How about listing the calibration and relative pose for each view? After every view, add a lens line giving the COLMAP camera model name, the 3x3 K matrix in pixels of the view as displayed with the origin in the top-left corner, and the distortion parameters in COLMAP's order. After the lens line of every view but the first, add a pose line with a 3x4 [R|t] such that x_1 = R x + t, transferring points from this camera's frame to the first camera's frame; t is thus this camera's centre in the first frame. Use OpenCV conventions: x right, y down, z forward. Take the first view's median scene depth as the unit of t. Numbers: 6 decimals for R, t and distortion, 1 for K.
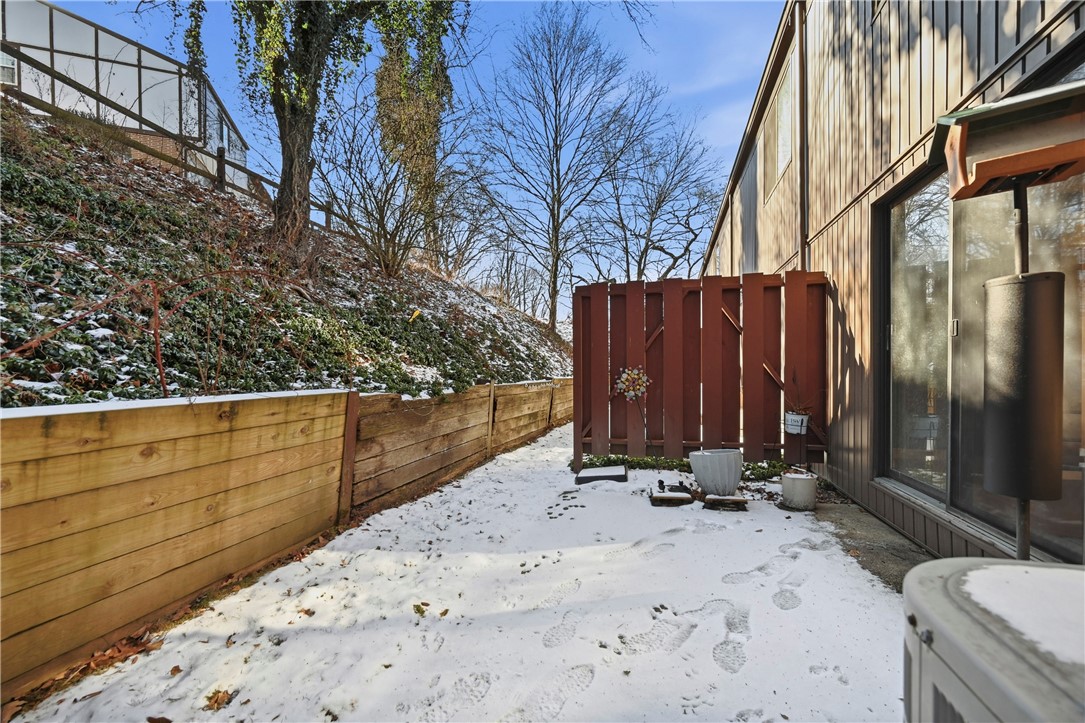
lens RADIAL K [[442.4, 0, 543.6], [0, 442.4, 379.5], [0, 0, 1]] dist [-0.000987, -0.000141]
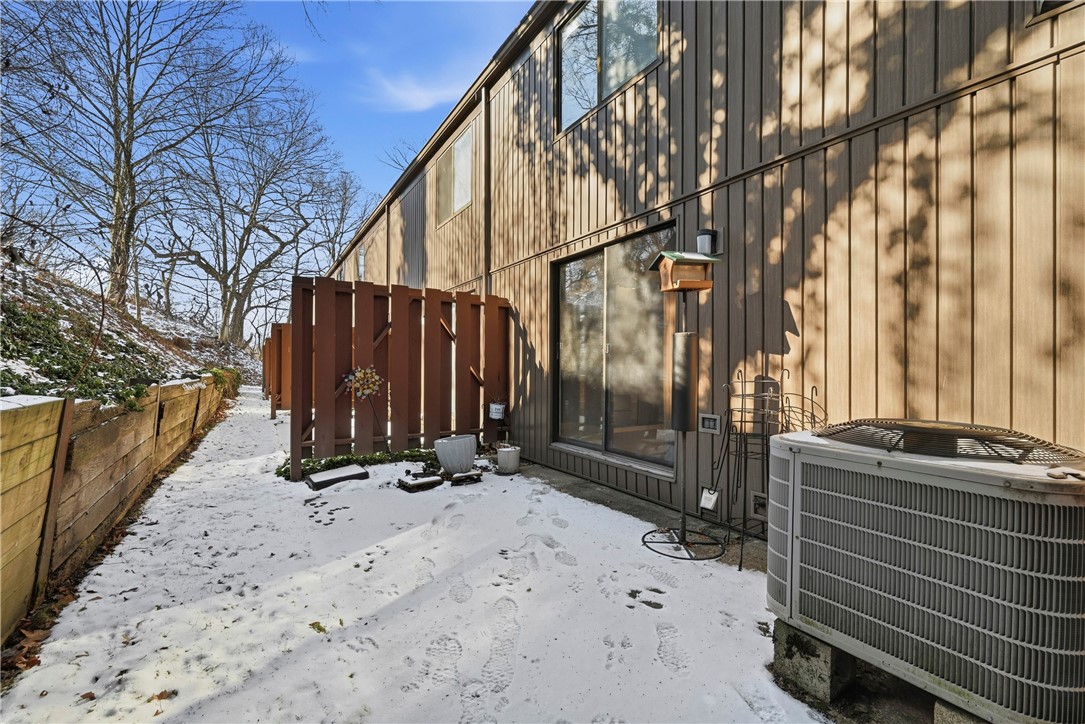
lens RADIAL K [[444.4, 0, 542.3], [0, 444.4, 374.3], [0, 0, 1]] dist [-0.002592, -0.000231]
pose [[0.662698, 0.004061, 0.748875, -0.381326], [0.001086, 0.999979, -0.006384, -0.003436], [-0.748886, 0.005044, 0.662680, 0.017657]]
